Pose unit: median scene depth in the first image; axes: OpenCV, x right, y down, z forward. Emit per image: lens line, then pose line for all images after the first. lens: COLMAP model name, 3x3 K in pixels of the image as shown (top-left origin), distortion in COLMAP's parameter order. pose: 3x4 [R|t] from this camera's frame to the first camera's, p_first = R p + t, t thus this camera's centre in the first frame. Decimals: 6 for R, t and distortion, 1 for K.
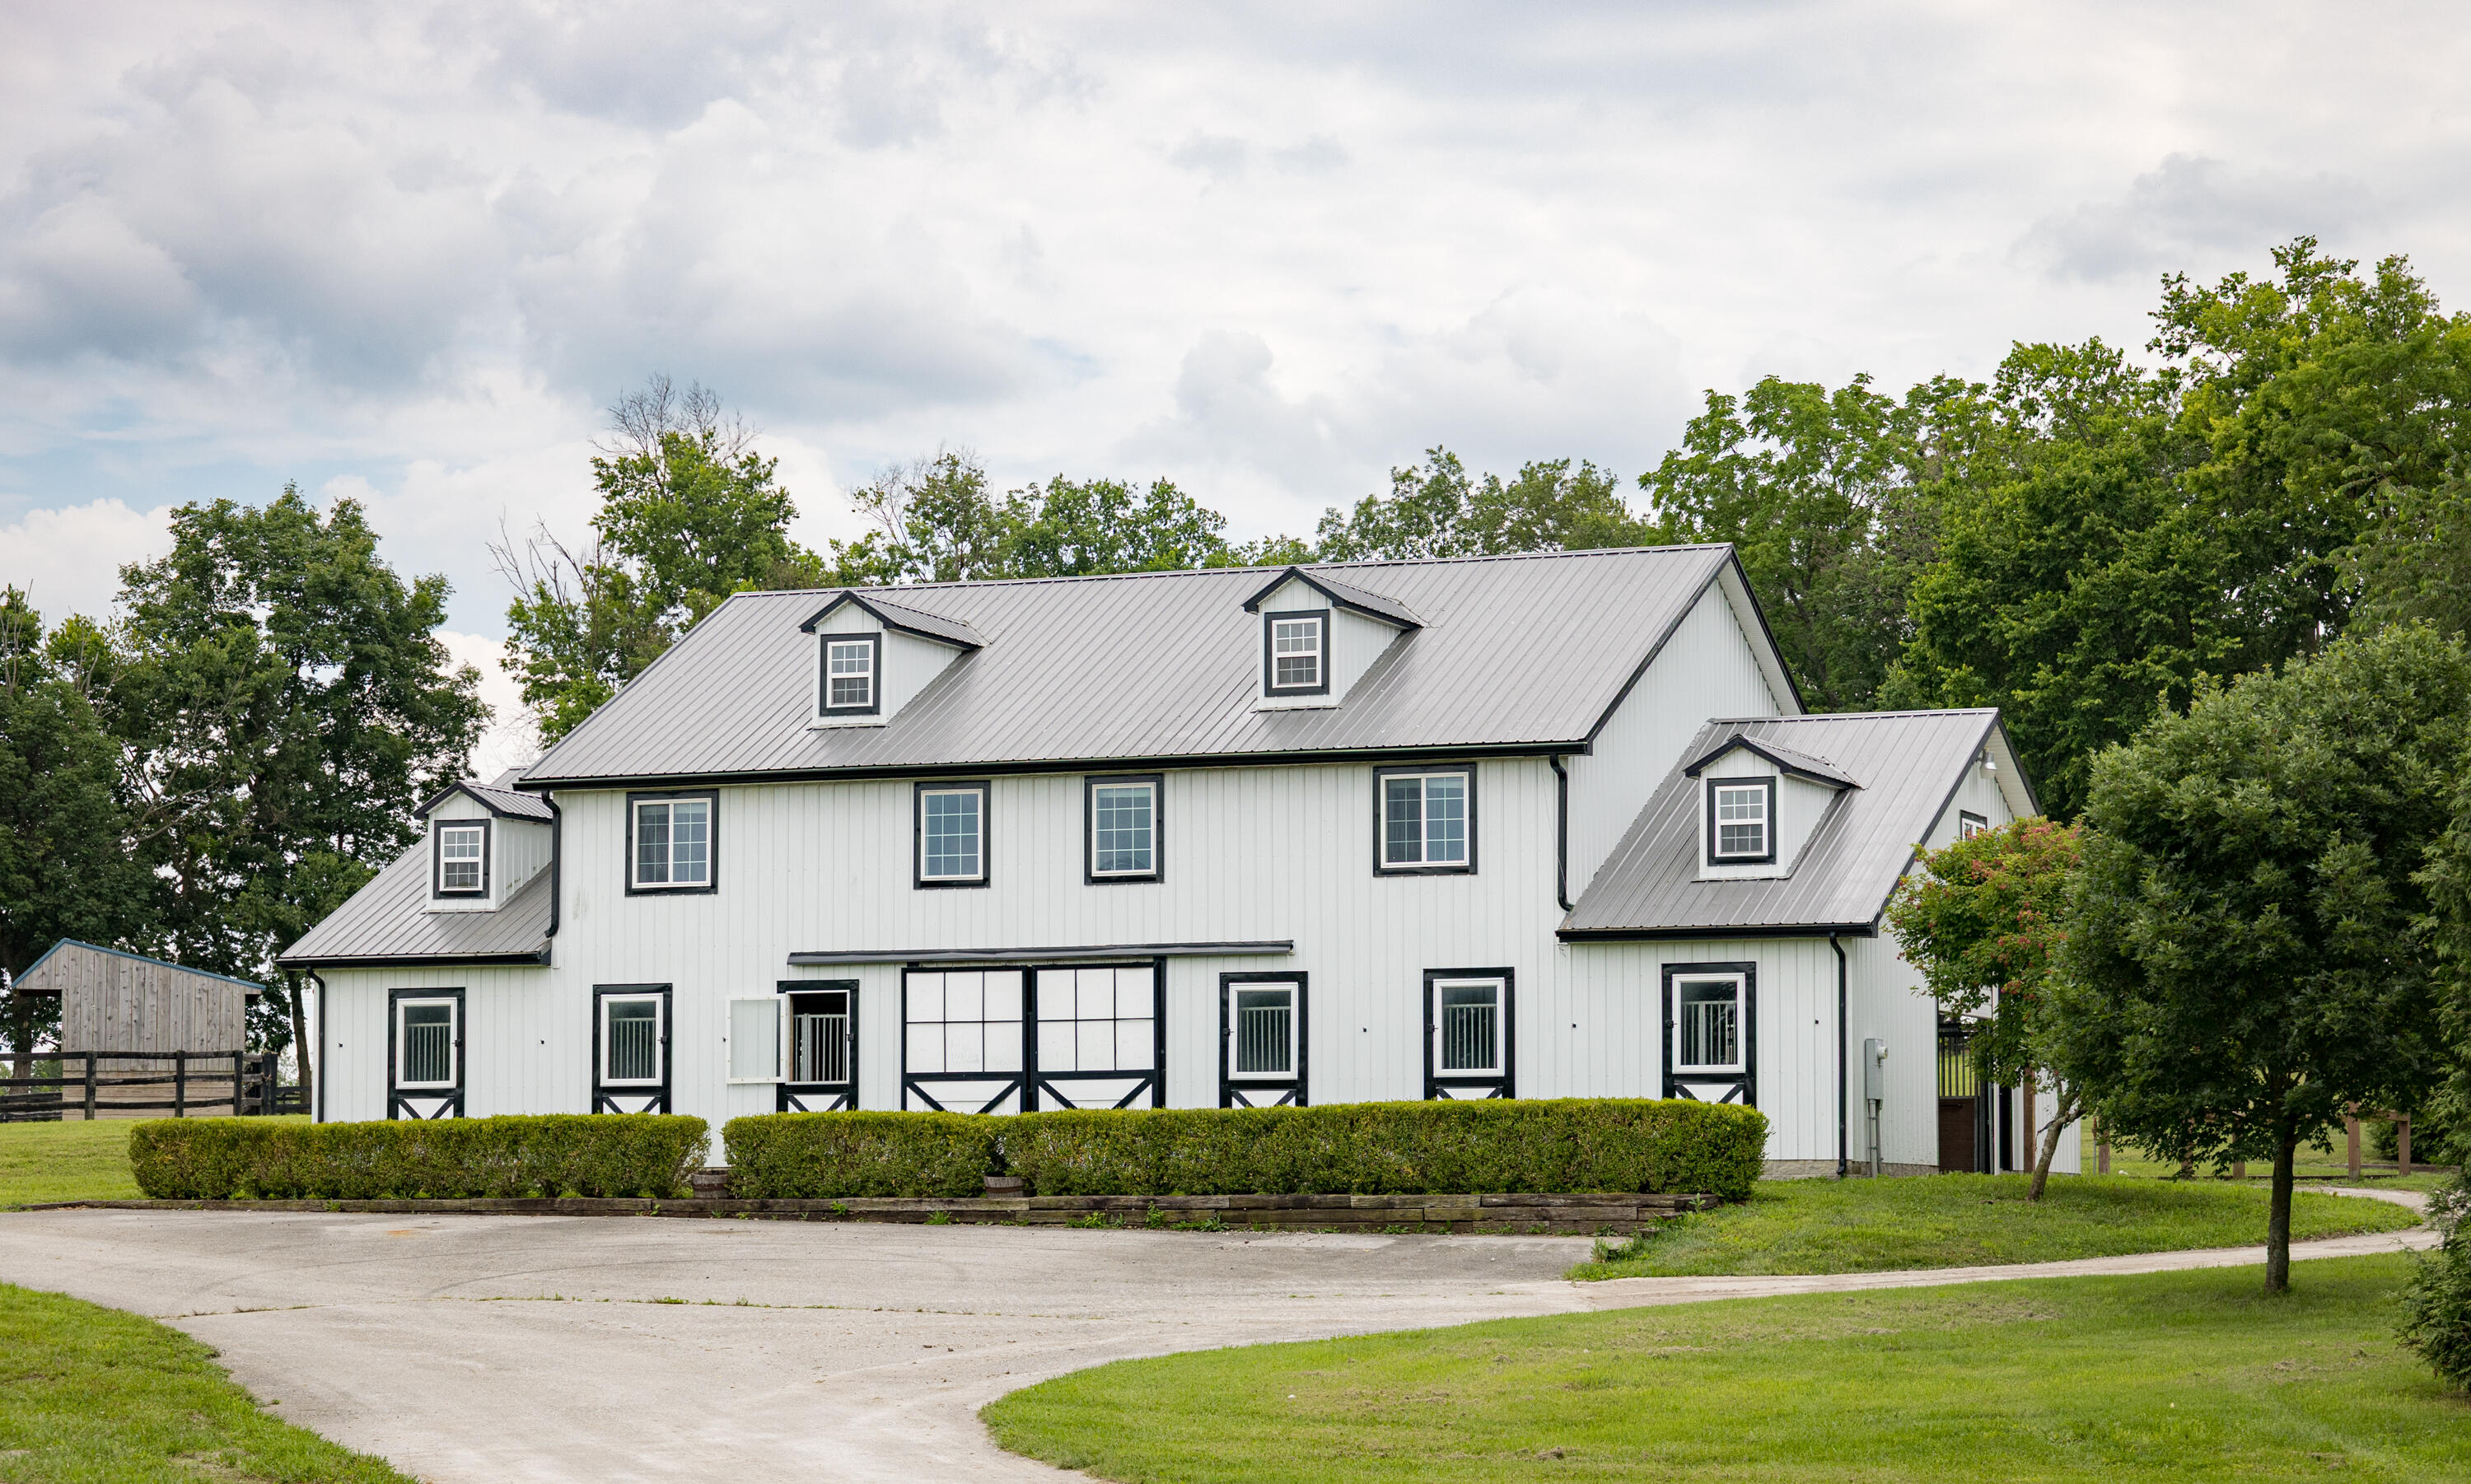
lens RADIAL K [[5331.2, 0, 1235.5], [0, 5331.2, 742.0], [0, 0, 1]] dist [-0.048139, -0.001635]
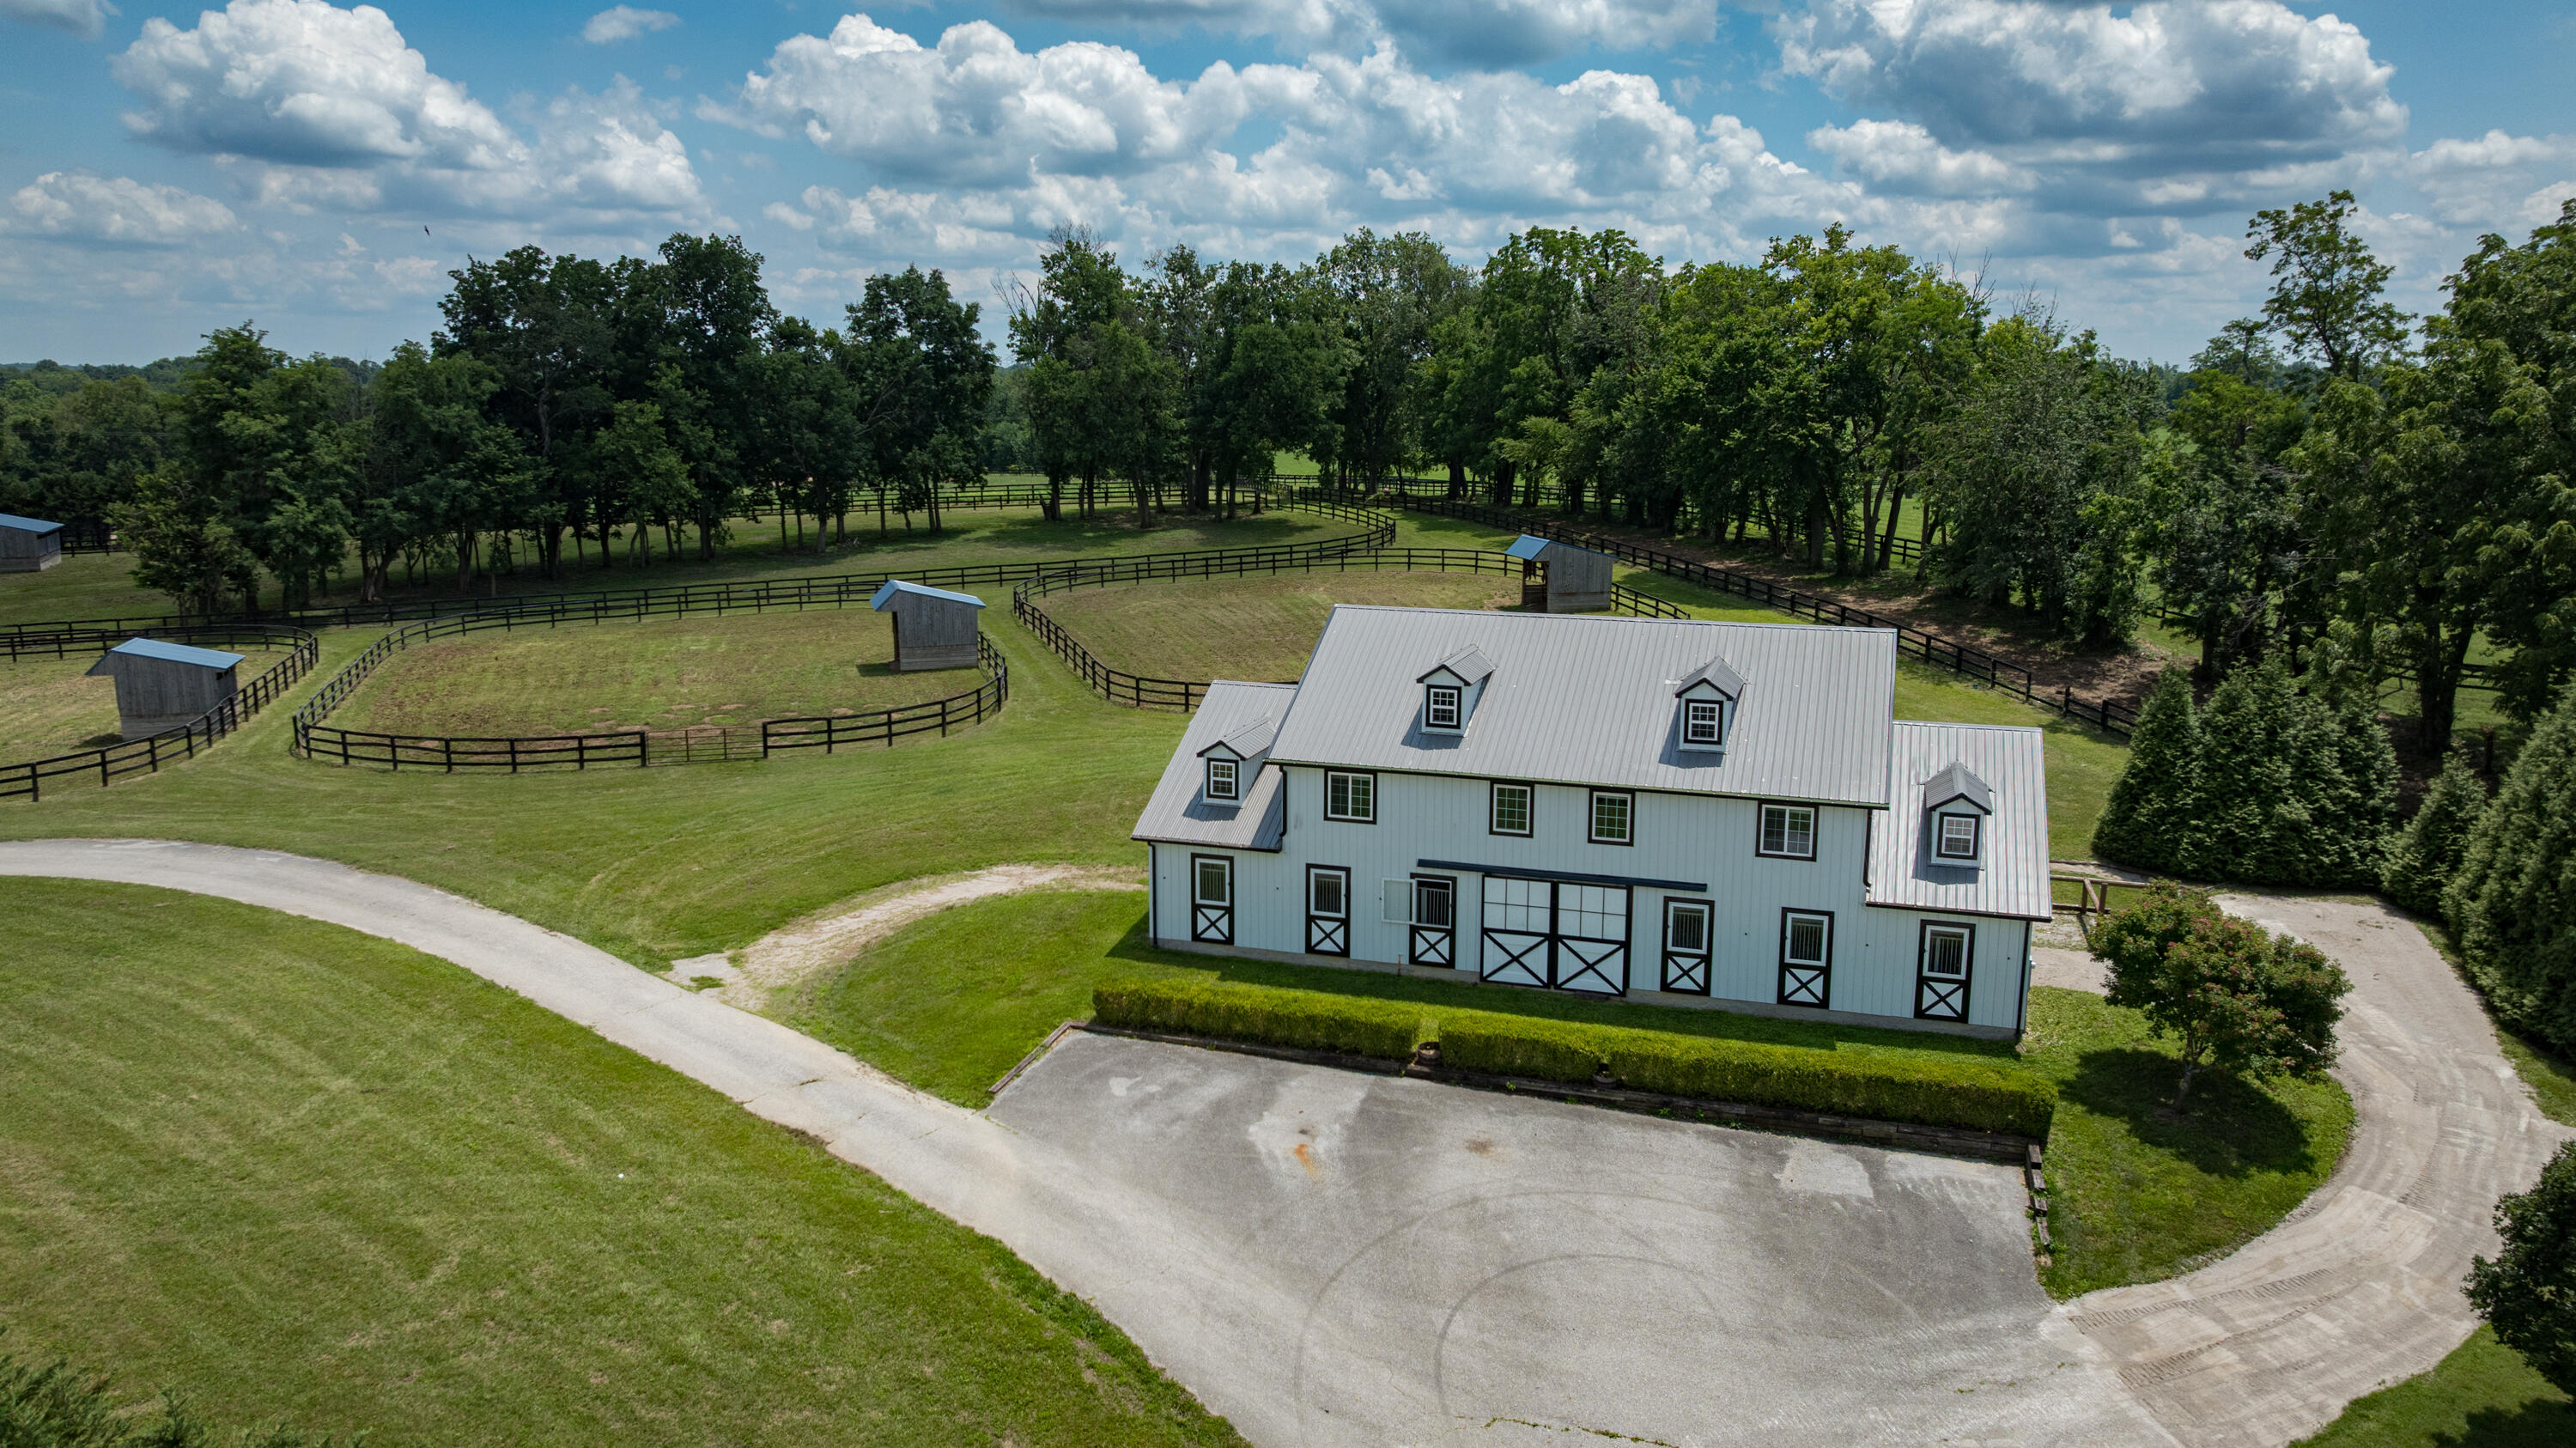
lens RADIAL K [[1860.3, 0, 1288.0], [0, 1860.3, 724.0], [0, 0, 1]] dist [-0.090270, 0.087928]
pose [[0.998072, -0.013332, 0.060611, -0.065562], [-0.002960, 0.965313, 0.261080, -0.070003], [-0.061989, -0.260756, 0.963413, 0.143801]]
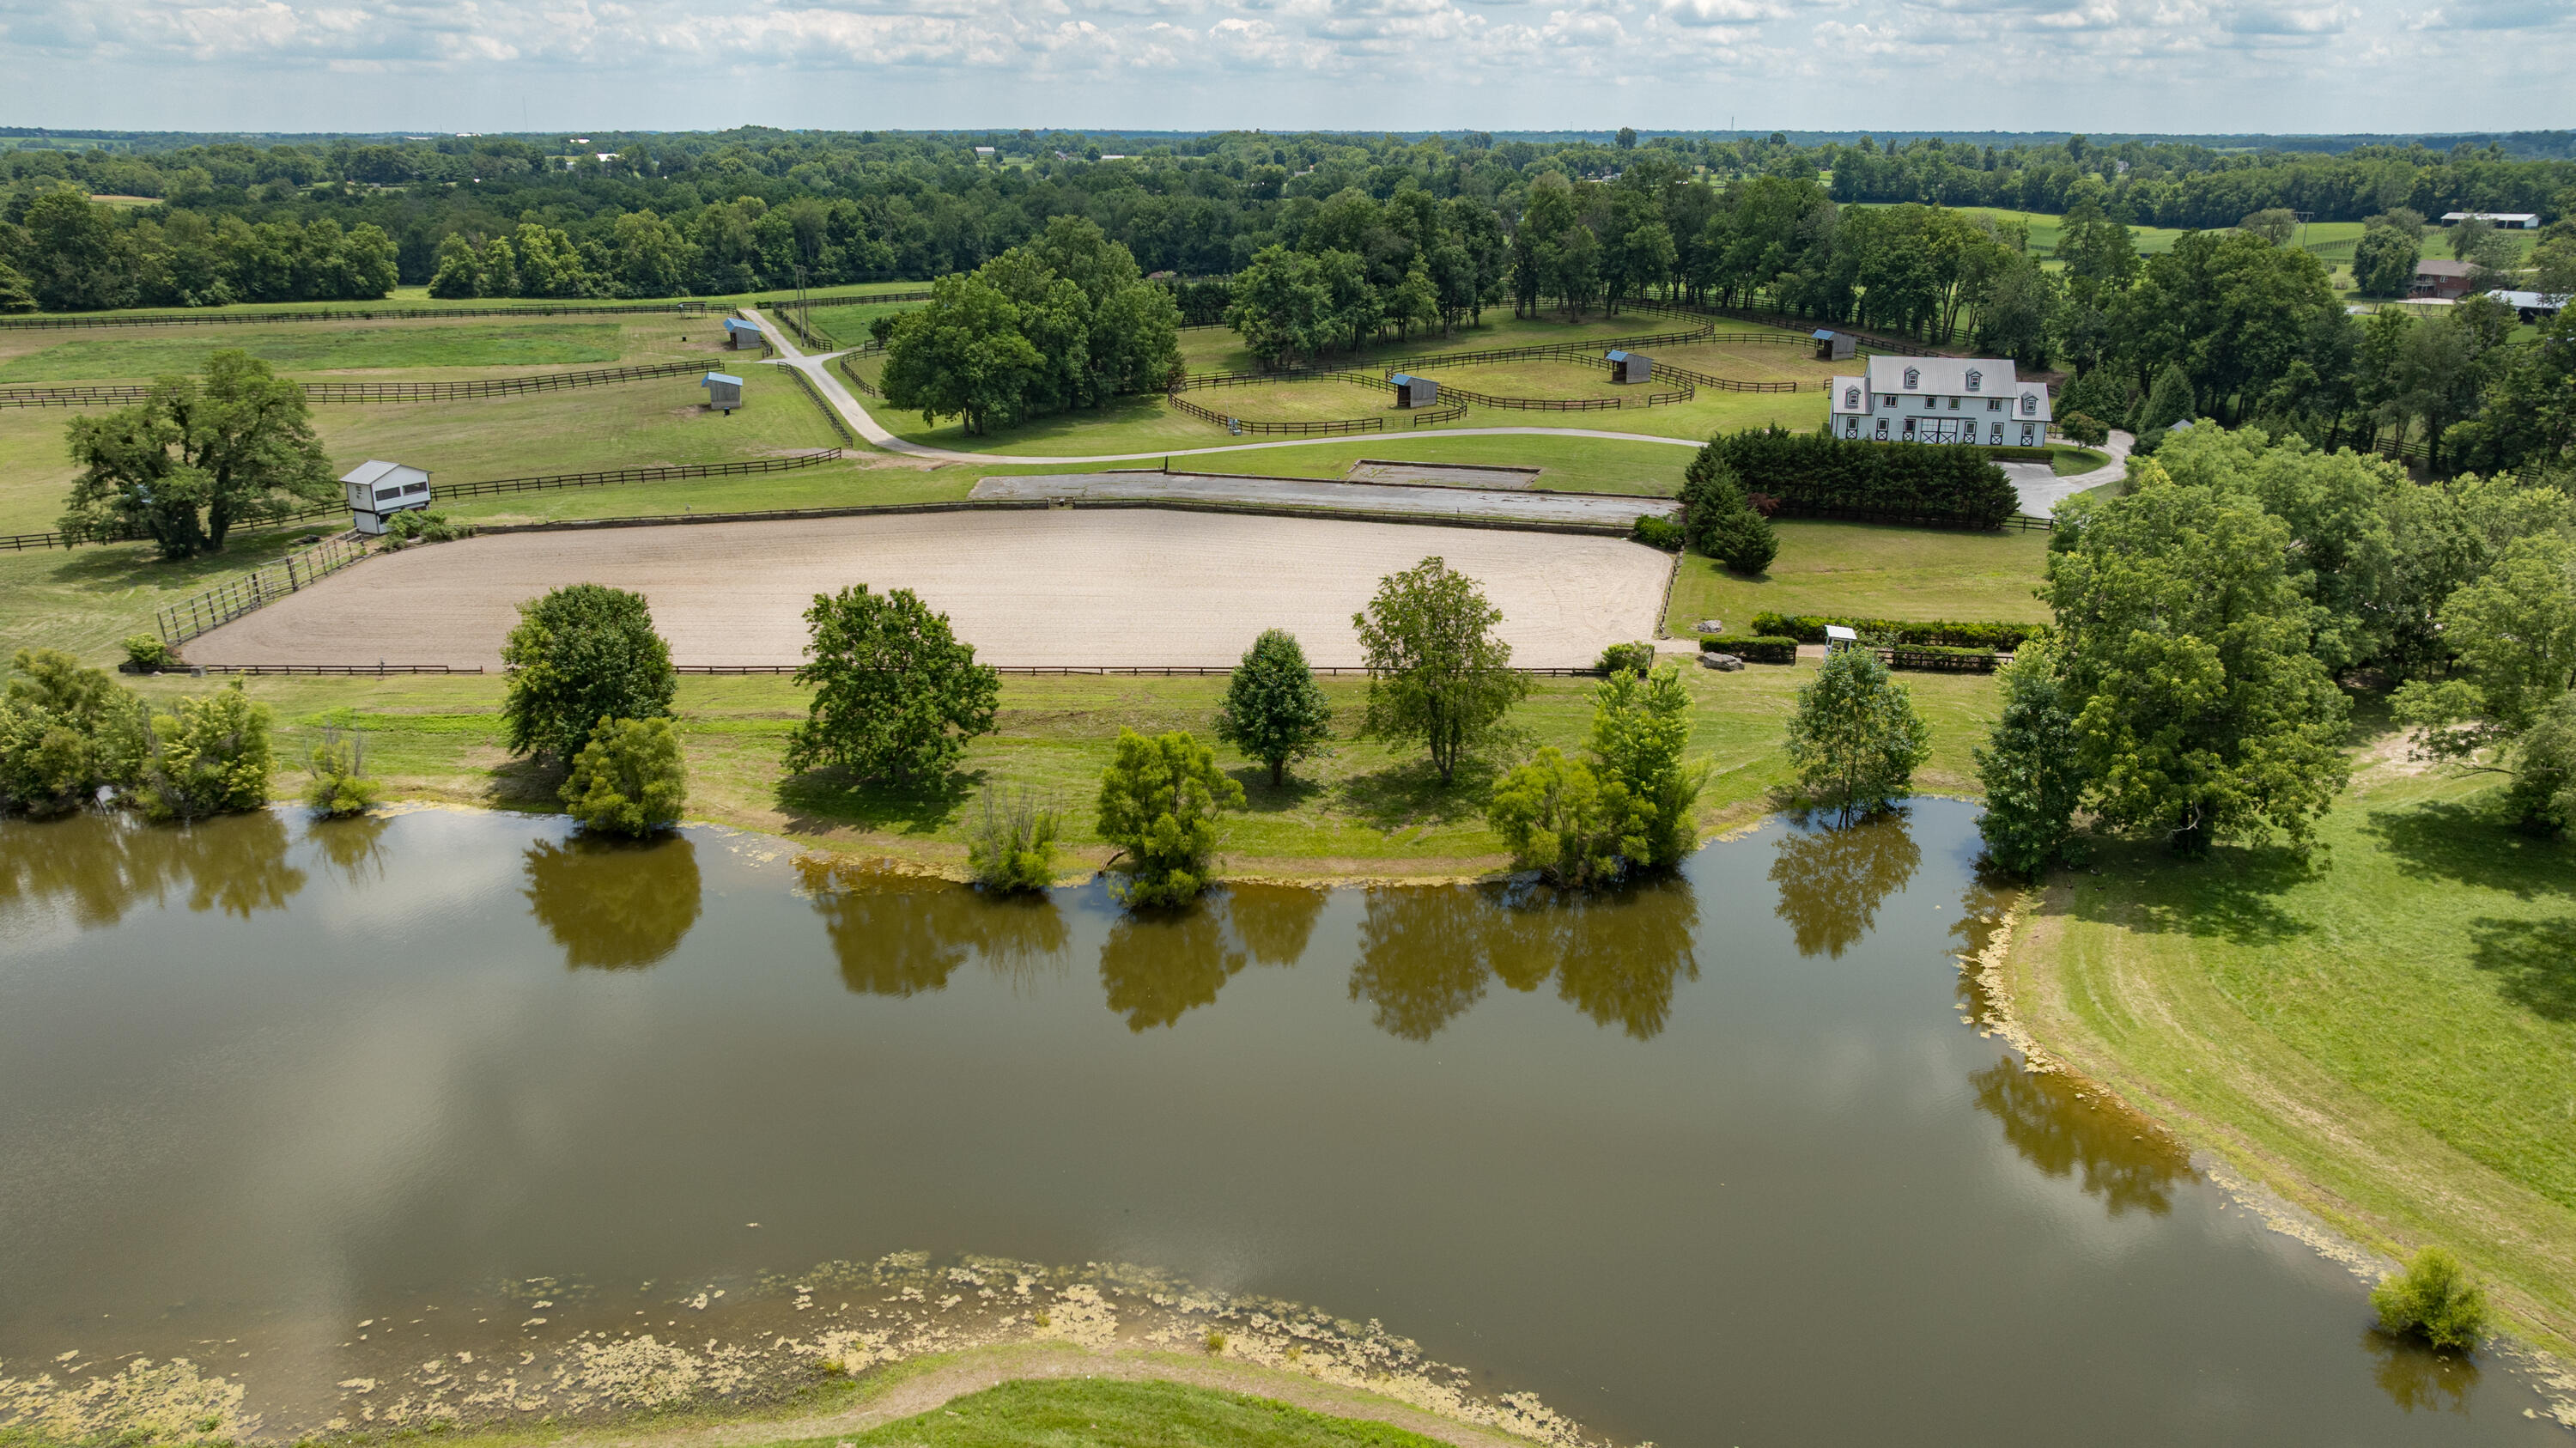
lens RADIAL K [[1860.3, 0, 1288.0], [0, 1860.3, 724.0], [0, 0, 1]] dist [-0.090270, 0.087928]
pose [[0.989462, -0.053884, 0.134393, -0.556897], [-0.001246, 0.924971, 0.380036, -0.232094], [-0.144788, -0.376198, 0.915156, -0.638922]]
